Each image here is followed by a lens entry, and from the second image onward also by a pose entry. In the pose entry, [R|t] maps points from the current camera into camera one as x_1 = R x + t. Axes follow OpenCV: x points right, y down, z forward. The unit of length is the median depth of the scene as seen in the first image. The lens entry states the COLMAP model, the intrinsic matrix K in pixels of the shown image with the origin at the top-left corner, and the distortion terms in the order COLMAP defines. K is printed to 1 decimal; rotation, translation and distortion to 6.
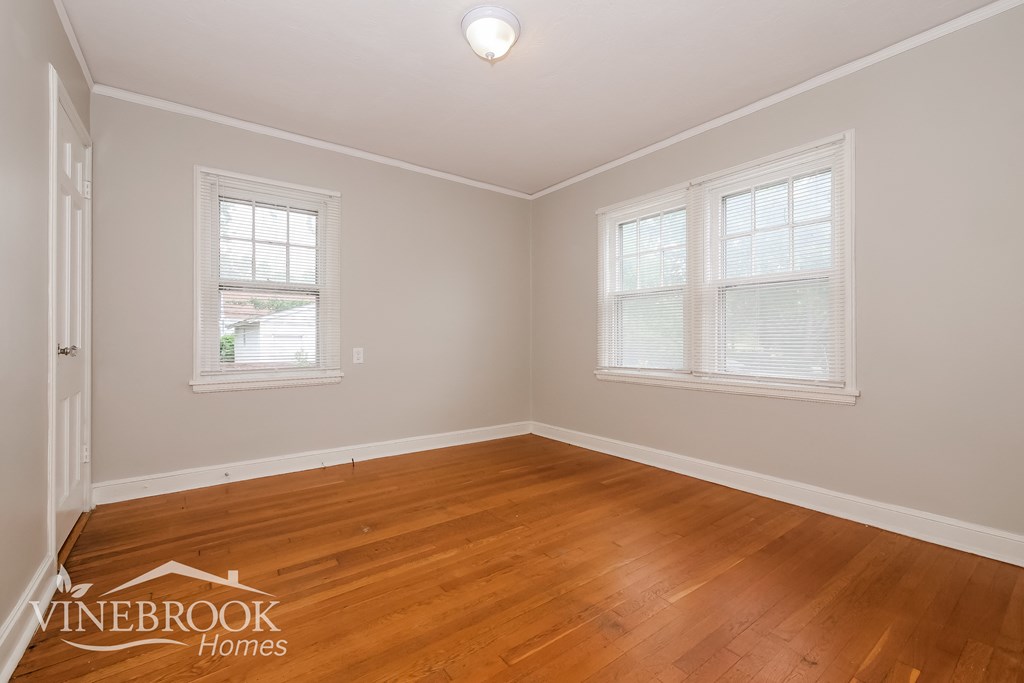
lens RADIAL K [[430.4, 0, 507.2], [0, 430.4, 338.1], [0, 0, 1]] dist [-0.001132, -0.000051]
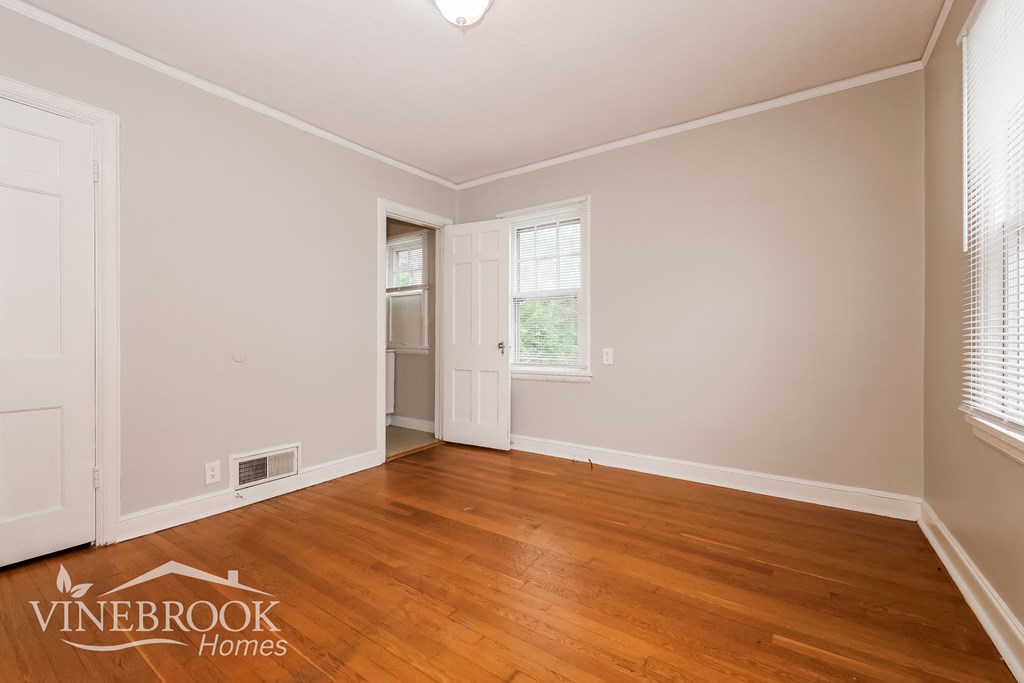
lens RADIAL K [[430.4, 0, 507.2], [0, 430.4, 338.1], [0, 0, 1]] dist [-0.001132, -0.000051]
pose [[0.319469, -0.002857, -0.947592, 0.570153], [0.001305, 0.999996, -0.002576, 0.002339], [0.947596, -0.000413, 0.319471, 0.548648]]
